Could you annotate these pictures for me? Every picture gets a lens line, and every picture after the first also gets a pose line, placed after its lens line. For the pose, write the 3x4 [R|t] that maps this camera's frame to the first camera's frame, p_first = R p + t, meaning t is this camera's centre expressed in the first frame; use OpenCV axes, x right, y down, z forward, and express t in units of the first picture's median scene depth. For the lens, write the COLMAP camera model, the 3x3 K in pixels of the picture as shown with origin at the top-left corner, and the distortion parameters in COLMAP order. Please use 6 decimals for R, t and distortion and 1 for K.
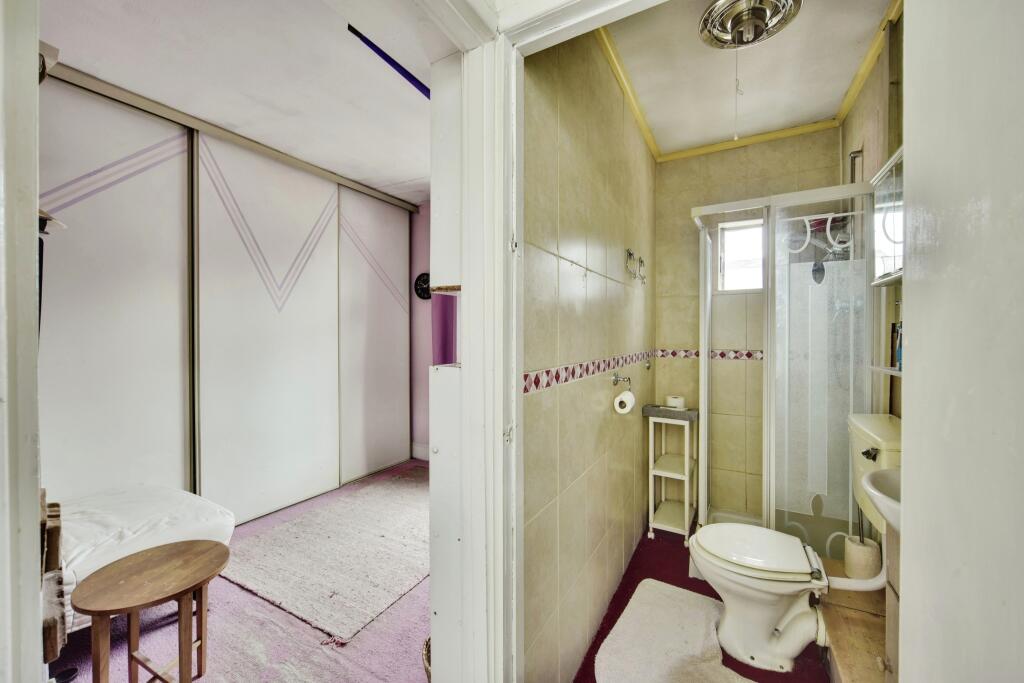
lens RADIAL K [[400.7, 0, 514.9], [0, 400.7, 338.5], [0, 0, 1]] dist [-0.000567, -0.001272]
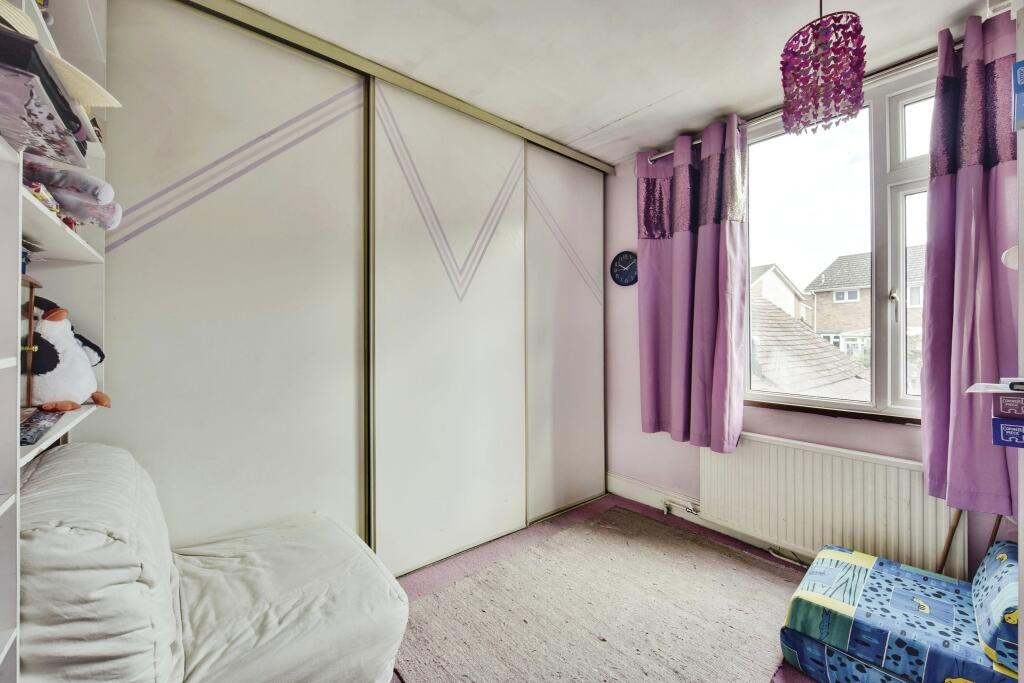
lens RADIAL K [[400.7, 0, 512.4], [0, 400.7, 339.3], [0, 0, 1]] dist [-0.000567, -0.001272]
pose [[0.929045, -0.000004, -0.369967, -0.192509], [-0.001361, 0.999993, -0.003427, 0.009308], [0.369964, 0.003687, 0.929039, 0.291175]]
